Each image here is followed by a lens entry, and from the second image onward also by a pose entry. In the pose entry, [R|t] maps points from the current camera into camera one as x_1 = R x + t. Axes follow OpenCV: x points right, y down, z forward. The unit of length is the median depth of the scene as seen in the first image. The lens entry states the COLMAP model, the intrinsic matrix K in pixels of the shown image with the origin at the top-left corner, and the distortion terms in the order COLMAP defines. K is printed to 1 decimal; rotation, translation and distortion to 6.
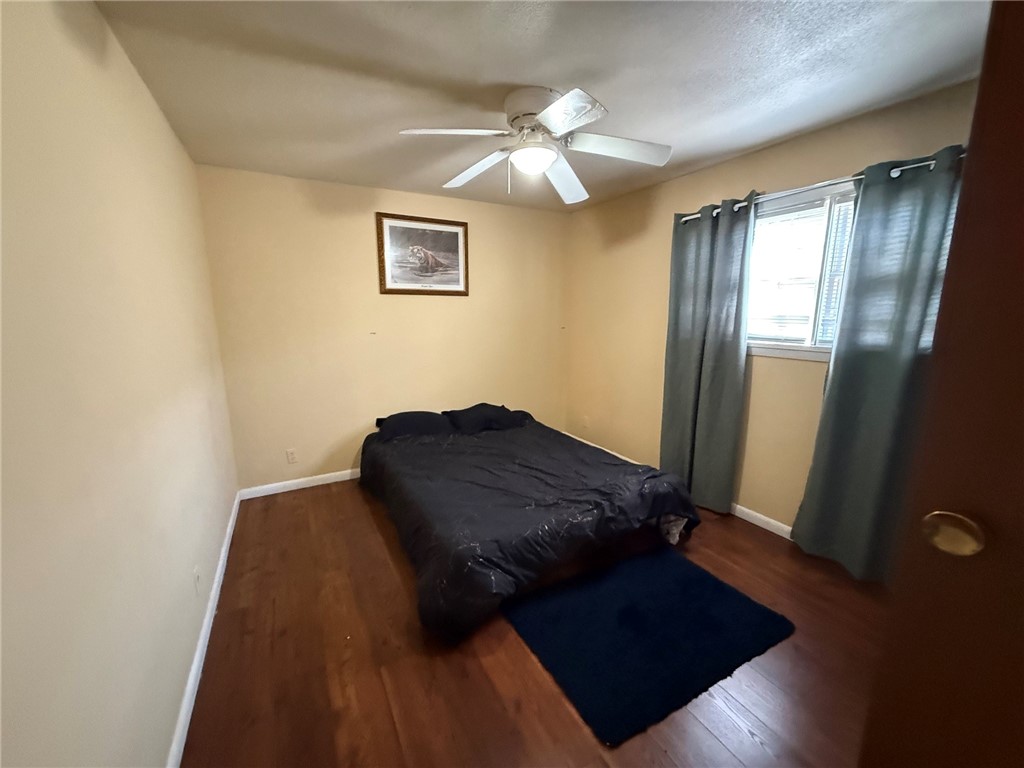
lens RADIAL K [[407.6, 0, 514.3], [0, 407.6, 389.3], [0, 0, 1]] dist [-0.000096, -0.000273]
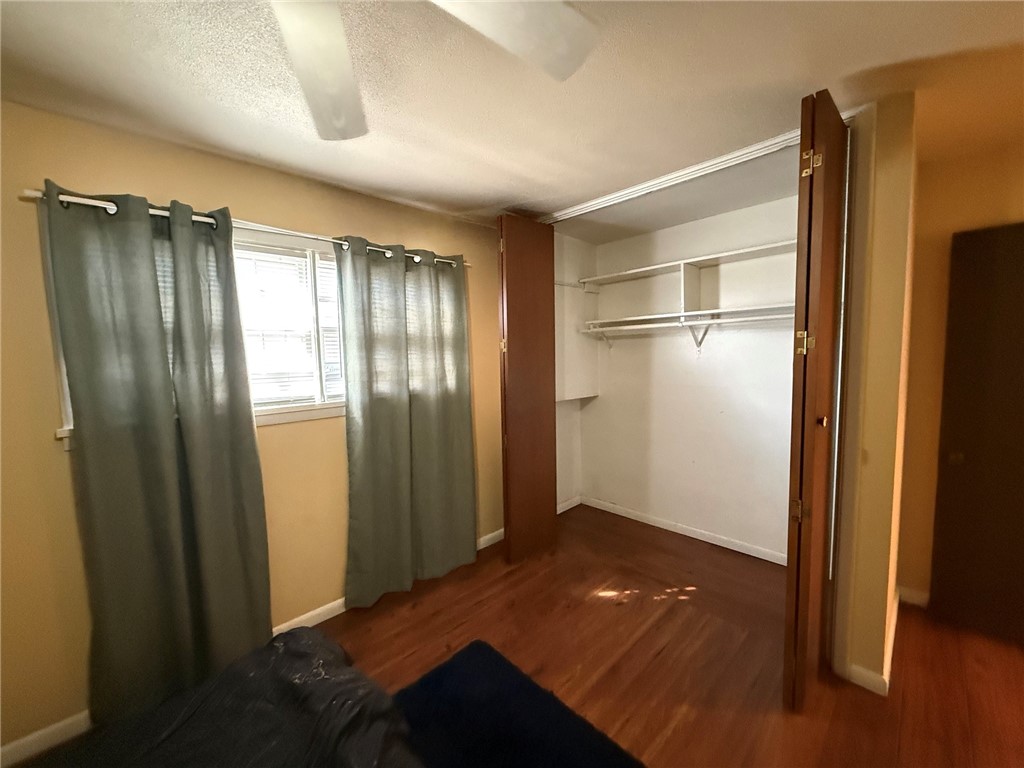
lens RADIAL K [[407.6, 0, 516.8], [0, 407.6, 383.5], [0, 0, 1]] dist [-0.000096, -0.000273]
pose [[-0.253180, -0.072124, 0.964727, -0.279462], [0.196439, 0.972610, 0.124266, -0.174149], [-0.947265, 0.220971, -0.232078, 0.764317]]
